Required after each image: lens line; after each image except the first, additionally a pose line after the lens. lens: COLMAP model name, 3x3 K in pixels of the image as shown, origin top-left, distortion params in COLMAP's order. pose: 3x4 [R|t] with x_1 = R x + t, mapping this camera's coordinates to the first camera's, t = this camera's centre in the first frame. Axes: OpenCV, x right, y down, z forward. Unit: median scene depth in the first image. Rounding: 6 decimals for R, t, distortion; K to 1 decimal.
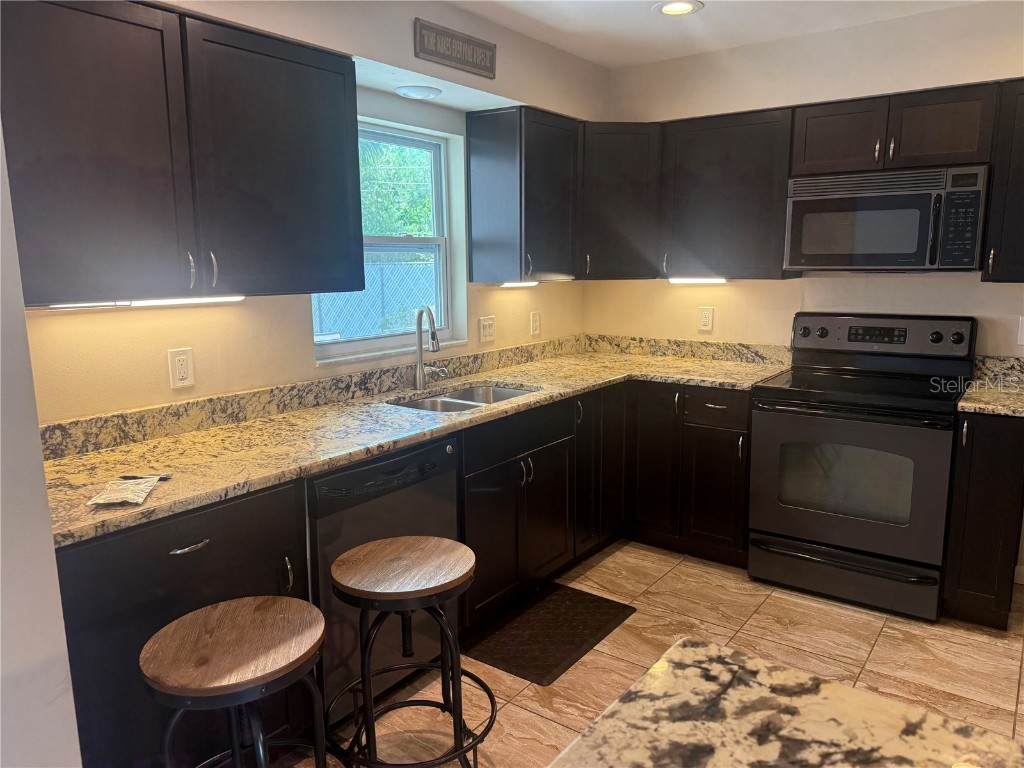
lens RADIAL K [[717.9, 0, 507.1], [0, 717.9, 387.0], [0, 0, 1]] dist [0.130133, -0.216165]
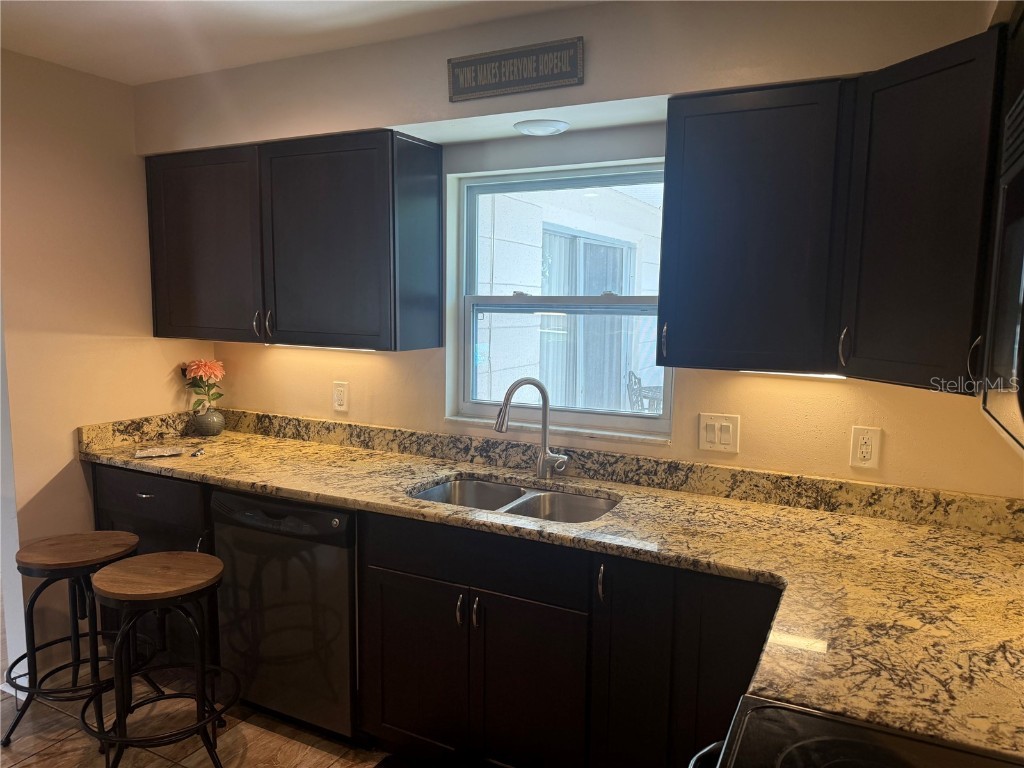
lens RADIAL K [[717.9, 0, 507.1], [0, 717.9, 387.0], [0, 0, 1]] dist [0.130133, -0.216165]
pose [[0.165980, 0.131196, -0.977363, 0.676932], [-0.187688, 0.977196, 0.099300, -0.175450], [0.968103, 0.166958, 0.186819, 0.793084]]
